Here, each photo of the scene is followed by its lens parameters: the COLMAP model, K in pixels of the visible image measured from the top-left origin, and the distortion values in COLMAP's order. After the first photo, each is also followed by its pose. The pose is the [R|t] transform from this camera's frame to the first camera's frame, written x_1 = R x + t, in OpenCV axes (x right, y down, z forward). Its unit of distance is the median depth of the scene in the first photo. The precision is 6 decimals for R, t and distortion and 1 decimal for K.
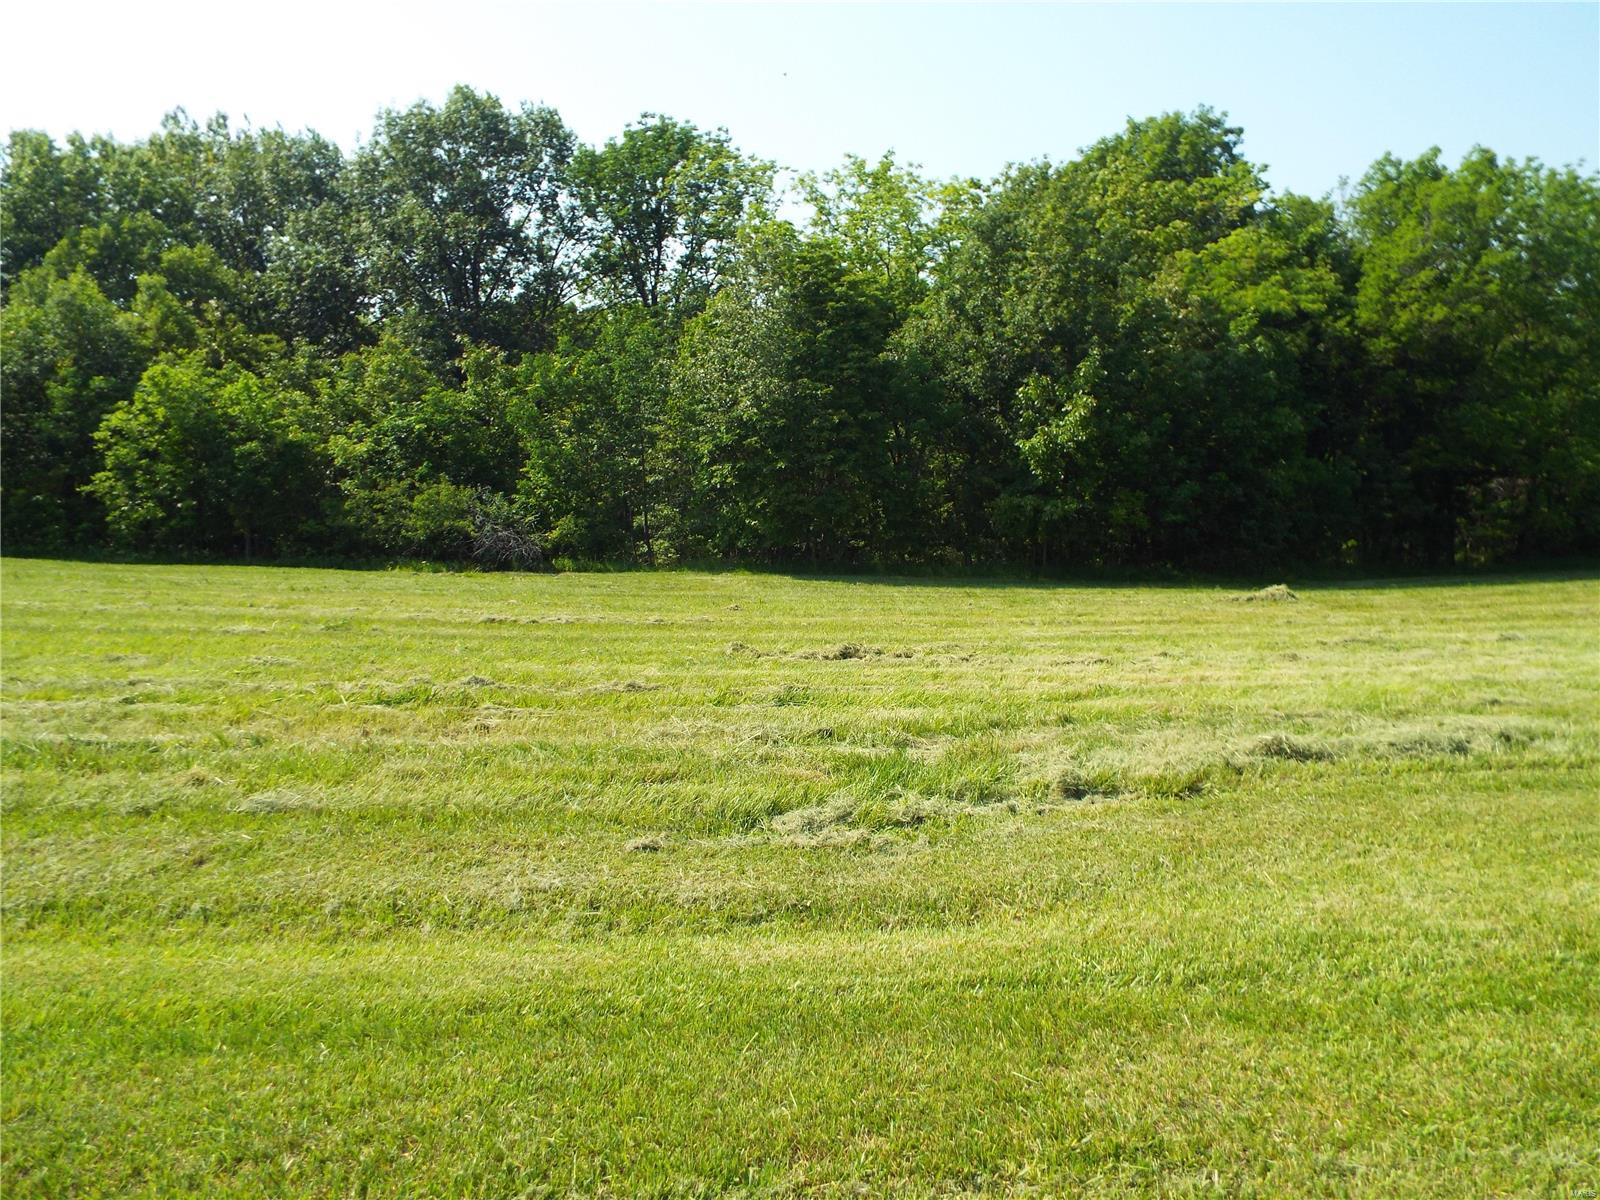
lens RADIAL K [[1178.1, 0, 800.0], [0, 1178.1, 627.2], [0, 0, 1]] dist [-0.004954, 0.002100]
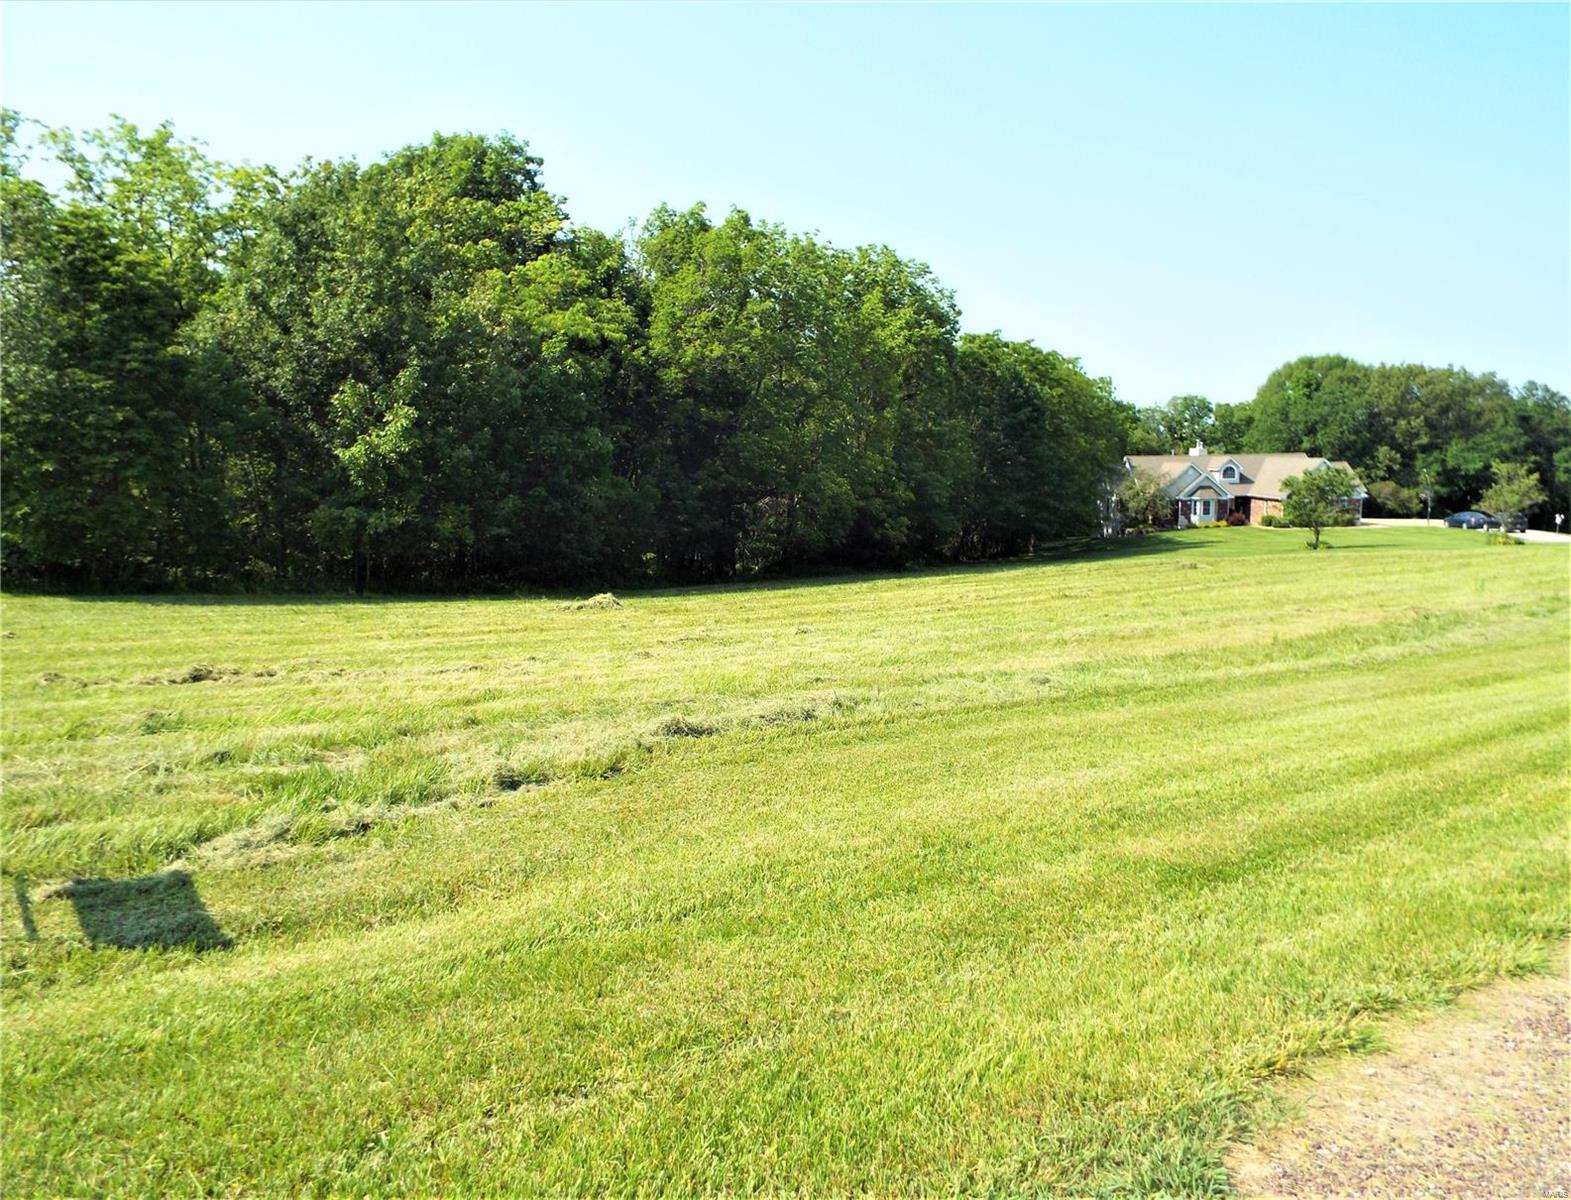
lens RADIAL K [[1201.5, 0, 781.0], [0, 1201.5, 633.0], [0, 0, 1]] dist [-0.038904, 0.050079]
pose [[0.851194, -0.041166, 0.523235, -0.019884], [0.045717, 0.998946, 0.004220, 0.001919], [-0.522857, 0.020328, 0.852178, -0.008014]]
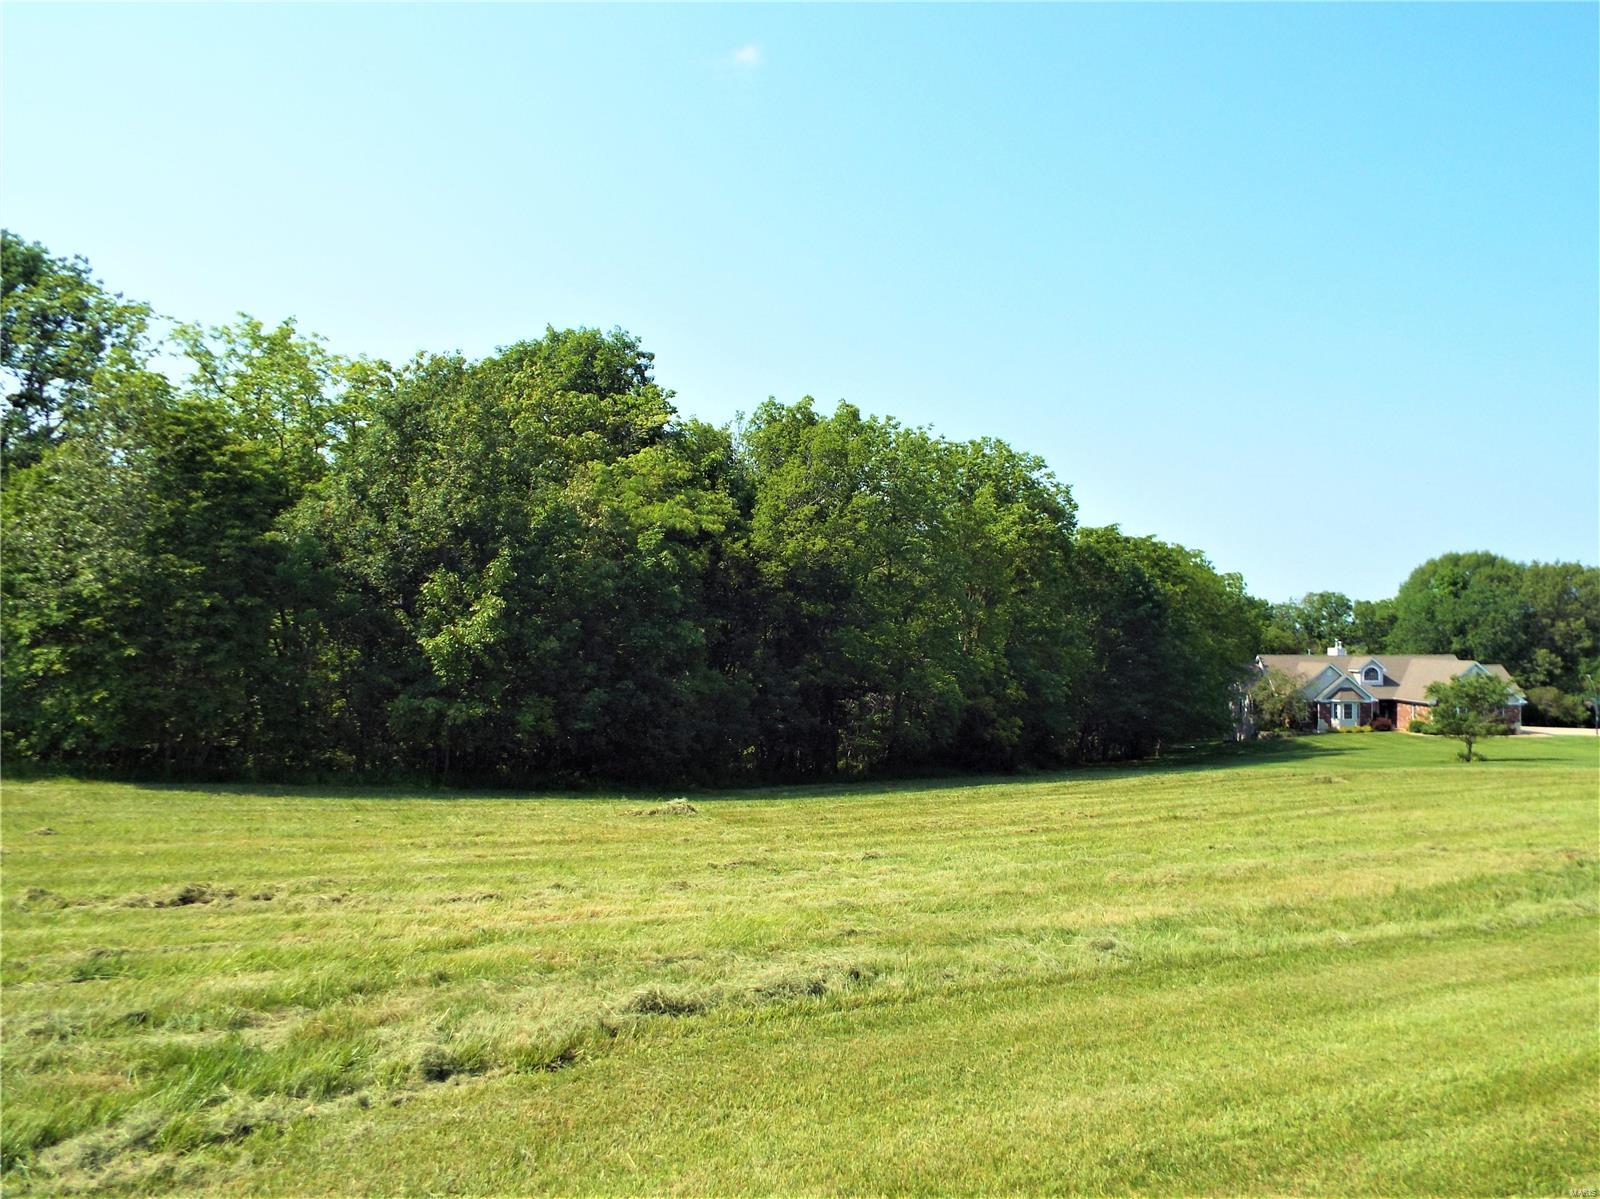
lens RADIAL K [[1247.3, 0, 813.5], [0, 1247.3, 625.1], [0, 0, 1]] dist [-0.038621, 0.063643]
pose [[0.884677, 0.059934, 0.462336, 0.004698], [0.016372, 0.987097, -0.159287, -0.007340], [-0.465917, 0.148487, 0.872281, -0.002589]]
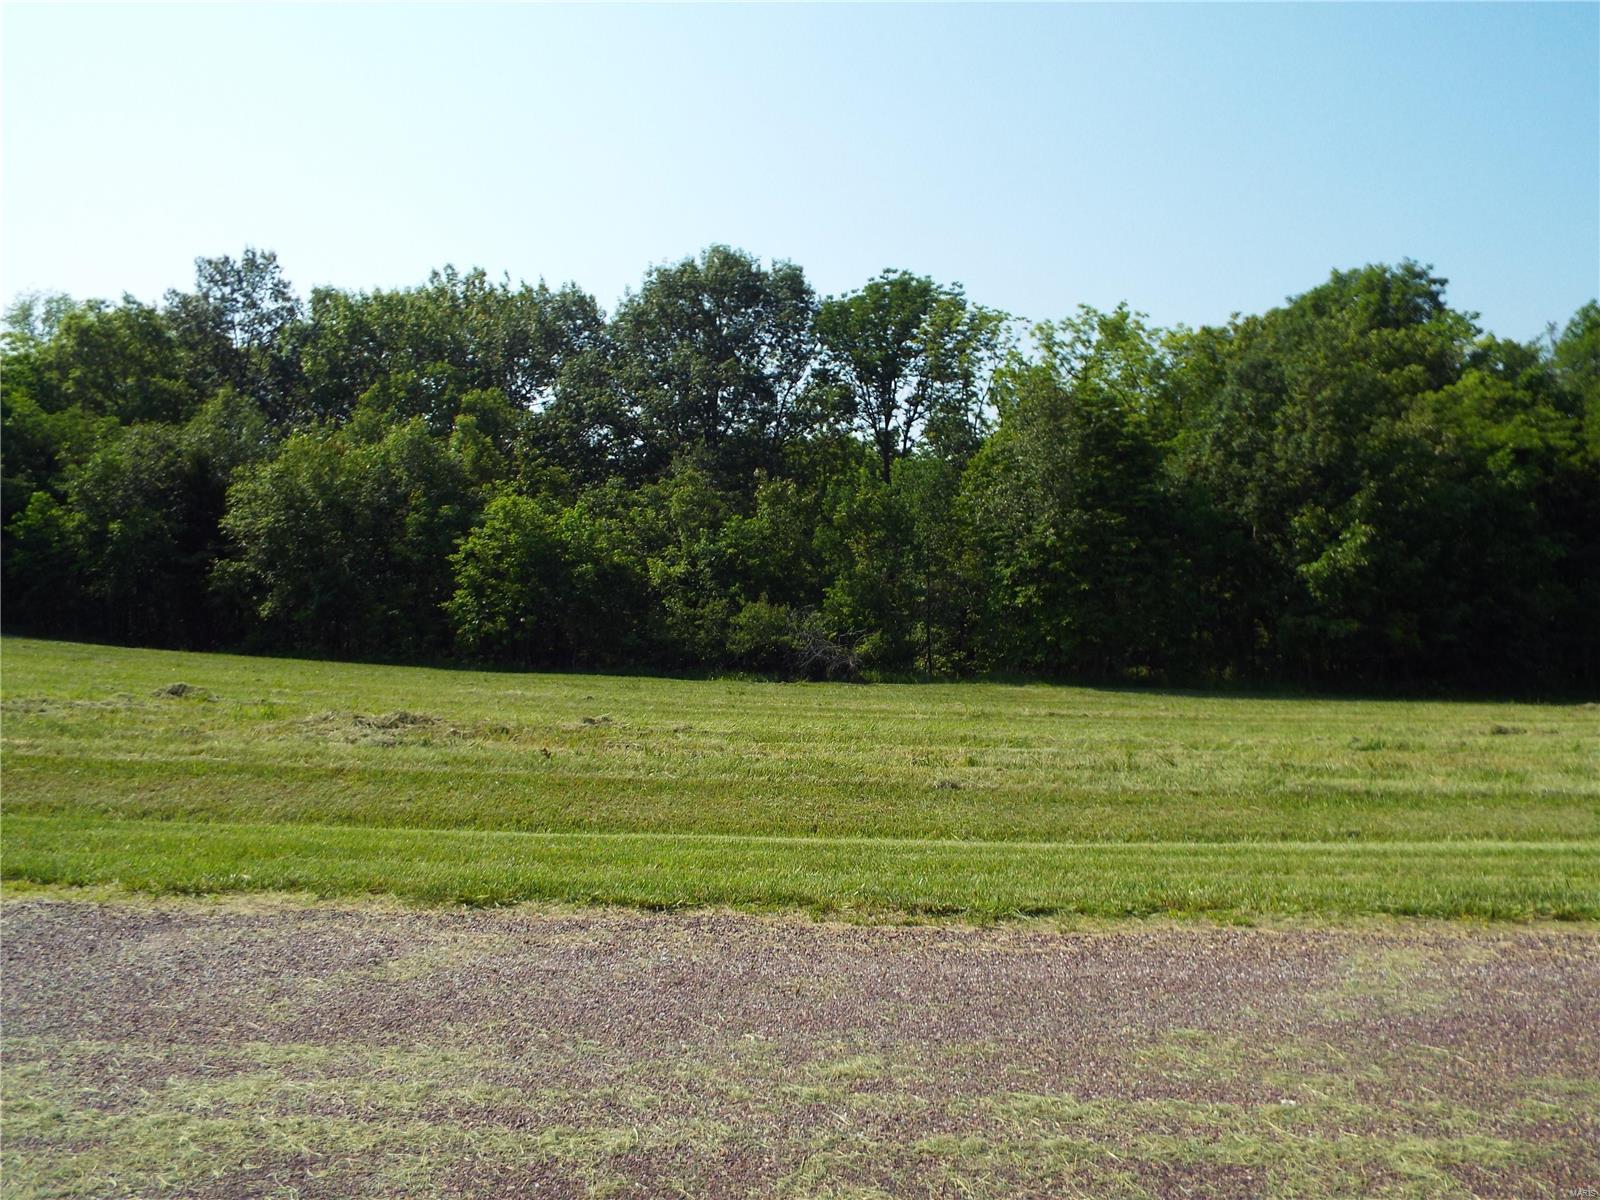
lens RADIAL K [[1178.1, 0, 800.0], [0, 1178.1, 627.2], [0, 0, 1]] dist [-0.004954, 0.002100]
pose [[0.998751, 0.006082, -0.049591, -0.213569], [-0.011099, 0.994770, -0.101532, 0.012850], [0.048714, 0.101956, 0.993595, -0.090659]]
